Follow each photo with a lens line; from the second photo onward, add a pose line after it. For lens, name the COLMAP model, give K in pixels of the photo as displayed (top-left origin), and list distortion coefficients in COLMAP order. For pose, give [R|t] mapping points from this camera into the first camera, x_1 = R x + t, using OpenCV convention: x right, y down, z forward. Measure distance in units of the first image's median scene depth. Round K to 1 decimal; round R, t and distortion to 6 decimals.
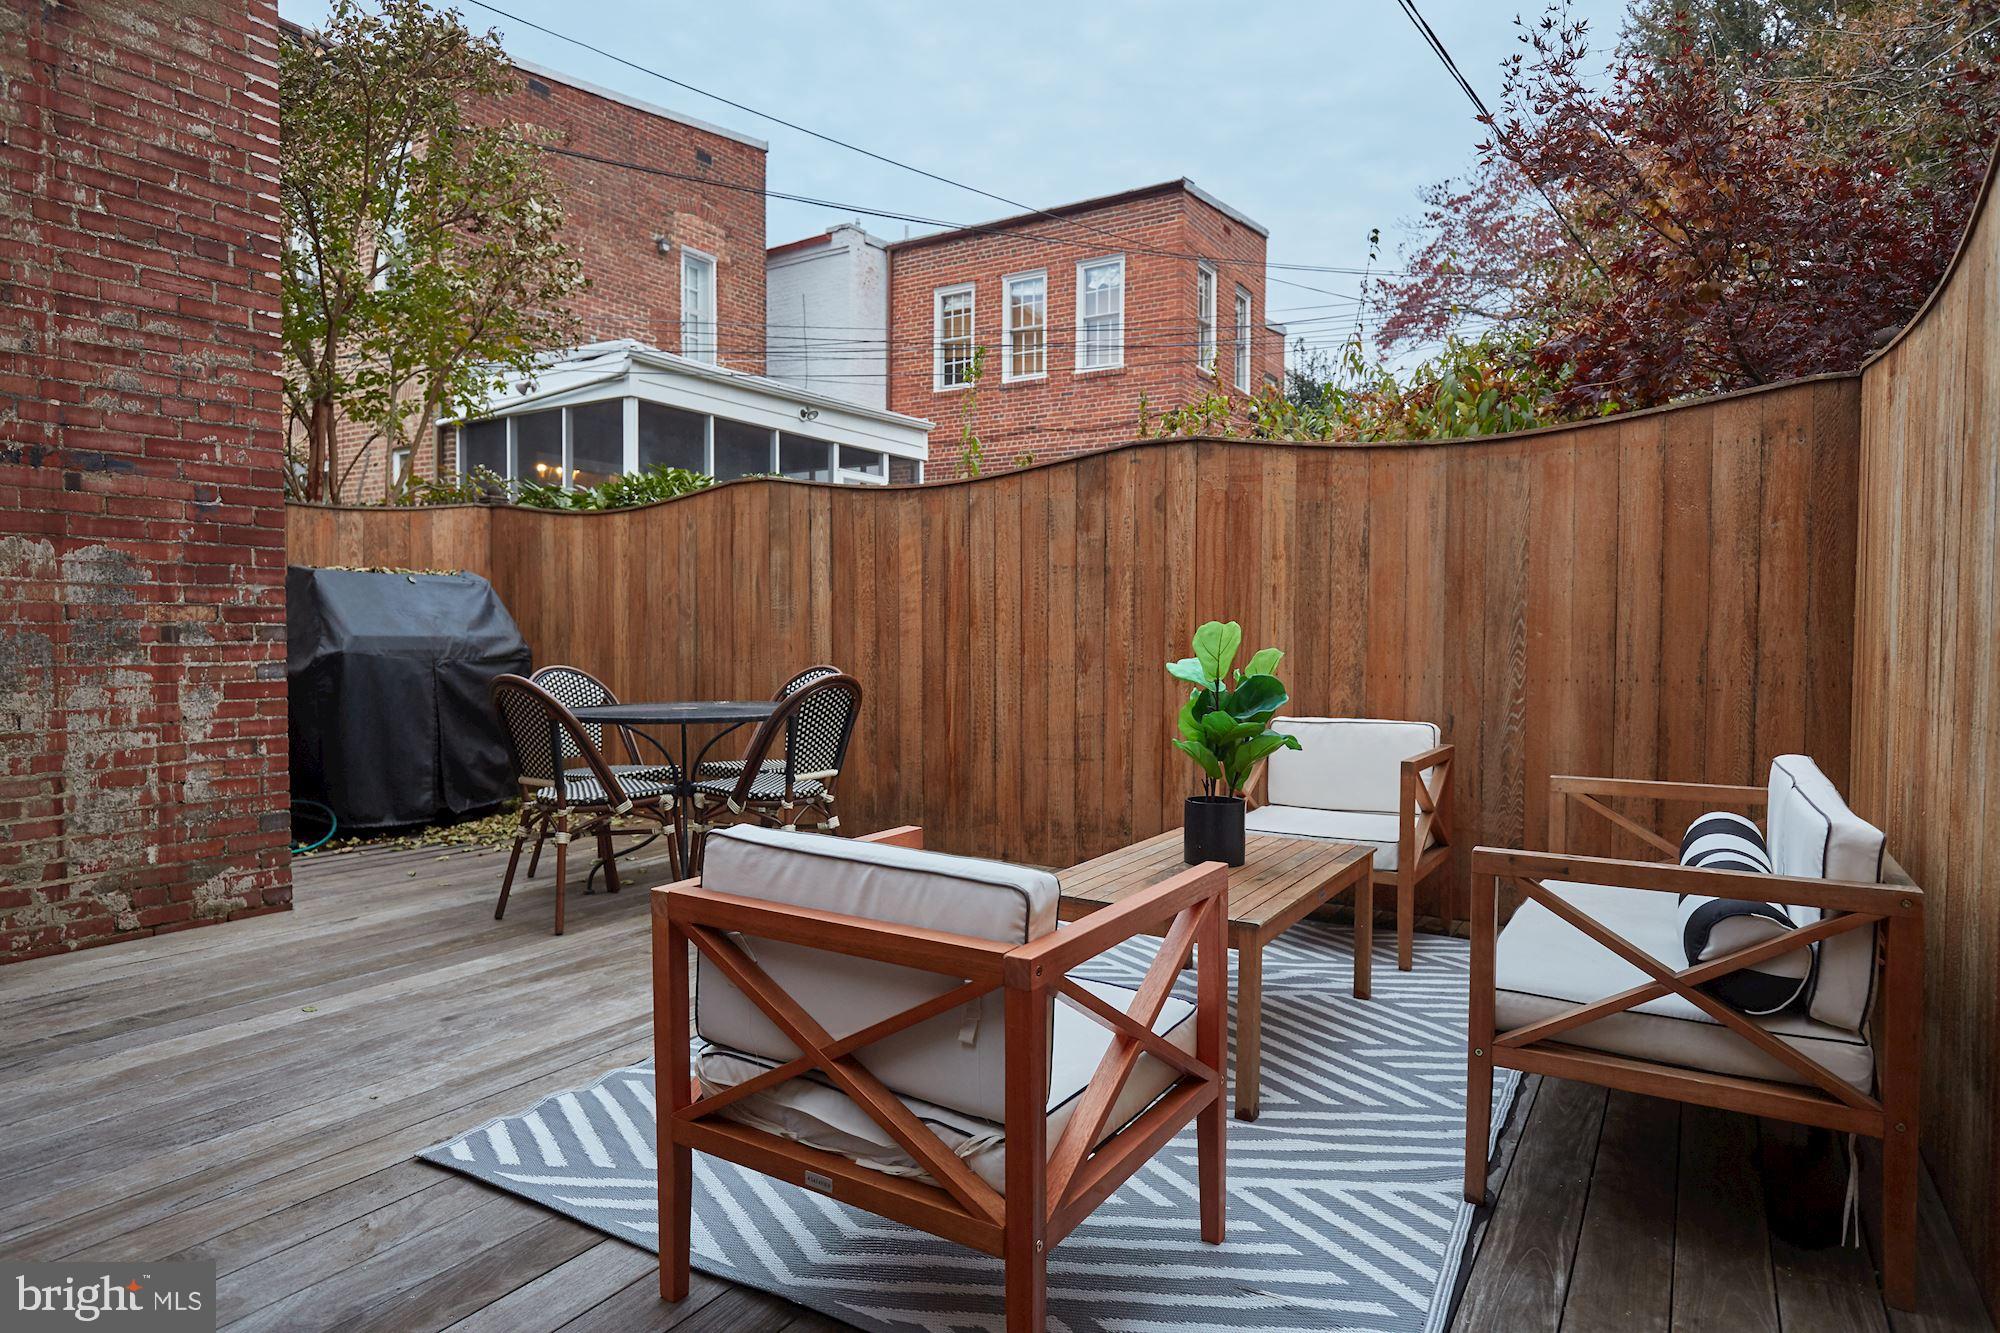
lens RADIAL K [[1111.5, 0, 993.1], [0, 1111.5, 664.8], [0, 0, 1]] dist [-0.012089, 0.000486]
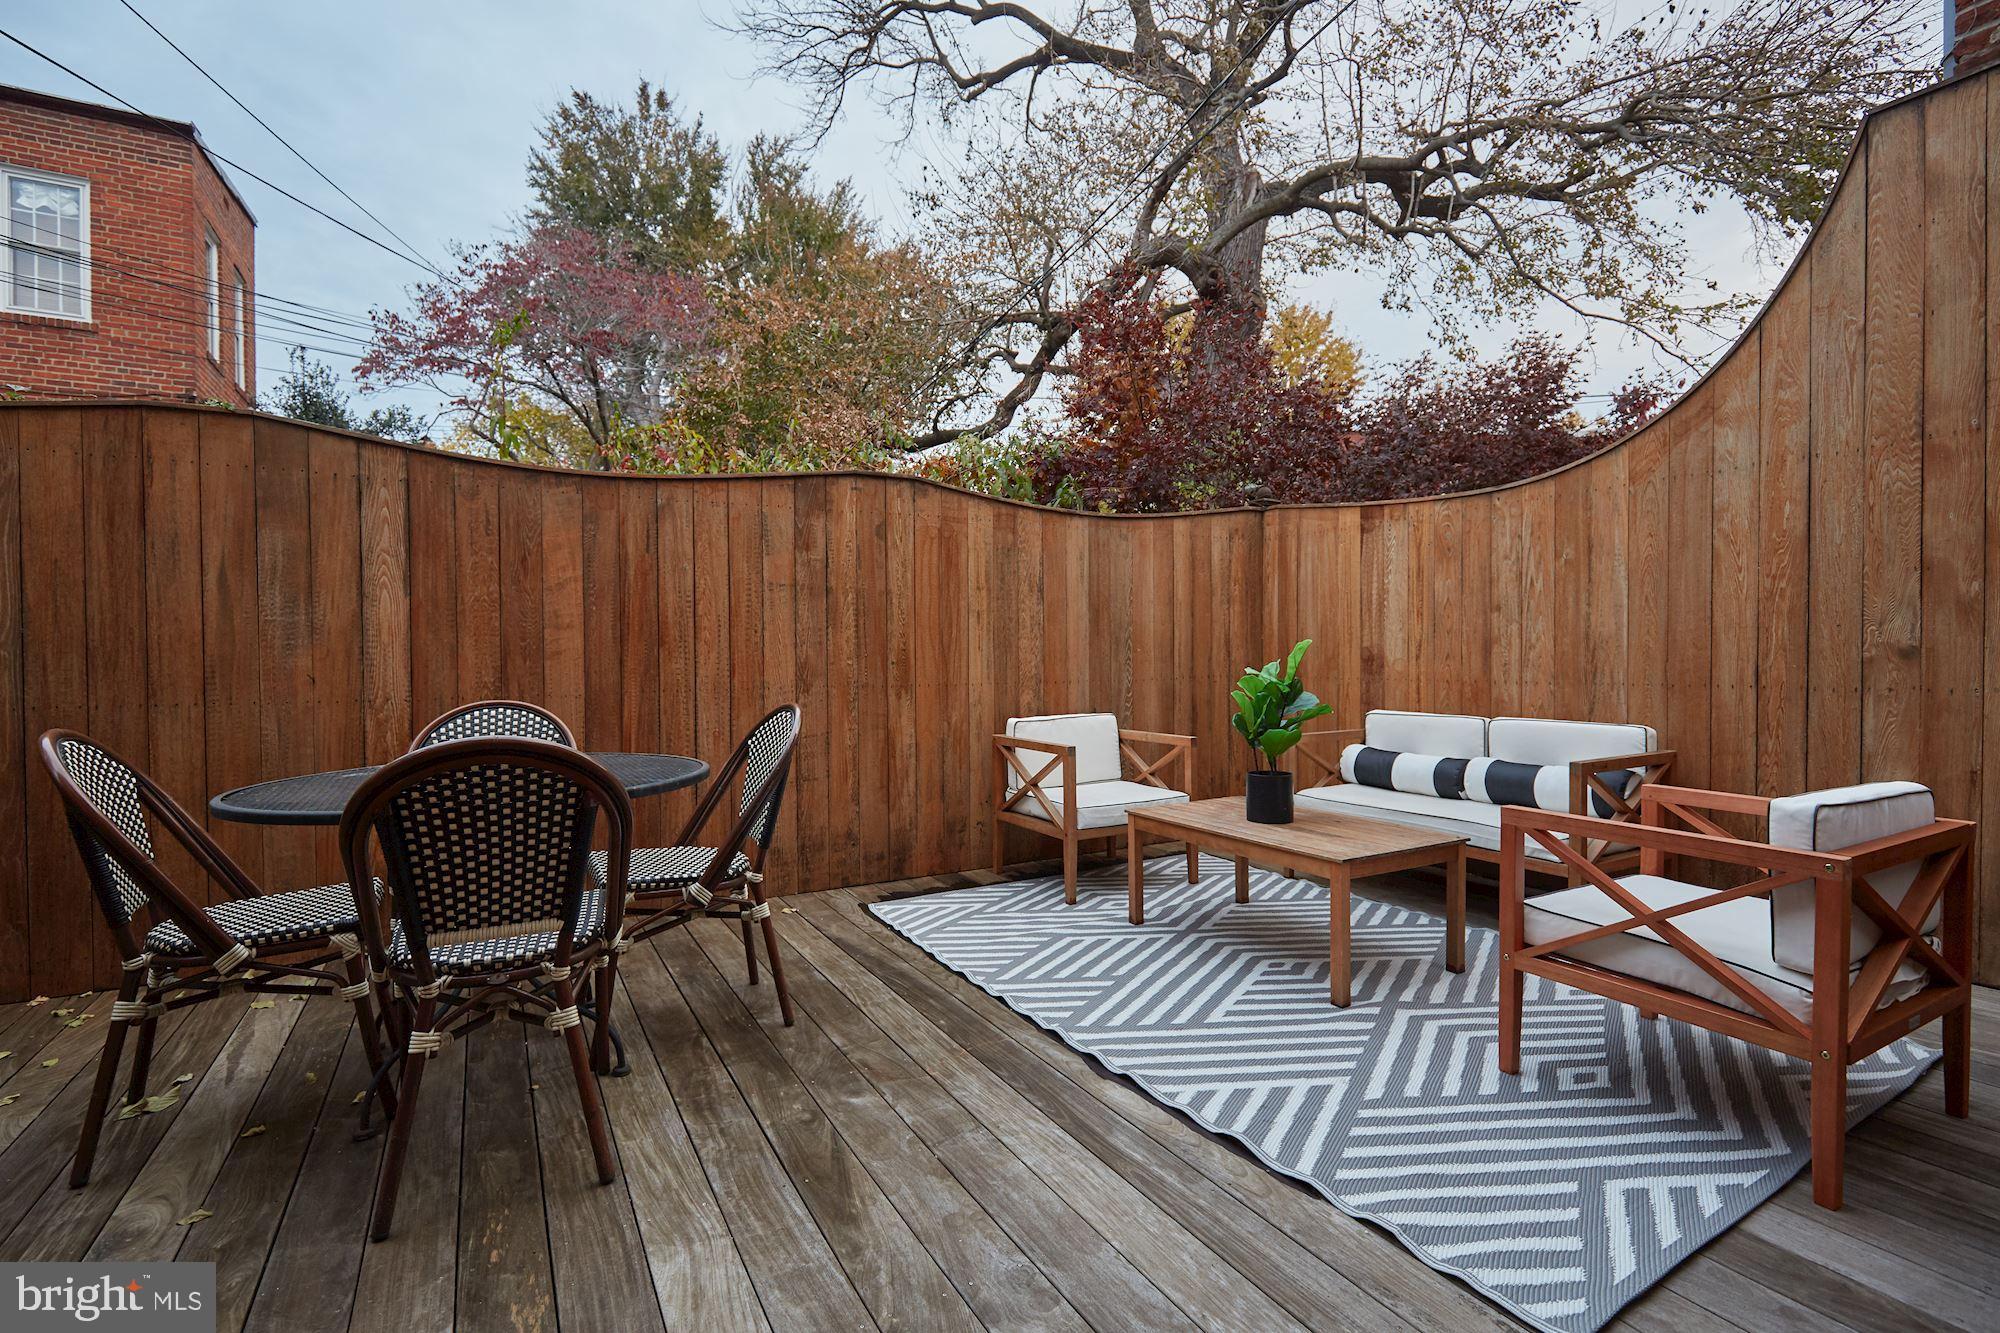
lens RADIAL K [[916.8, 0, 984.4], [0, 916.8, 661.2], [0, 0, 1]] dist [0.000762, -0.000817]
pose [[0.472703, -0.016689, 0.881064, -0.565154], [0.034574, 0.999402, 0.000381, -0.015730], [-0.880543, 0.030282, 0.472997, 0.472591]]
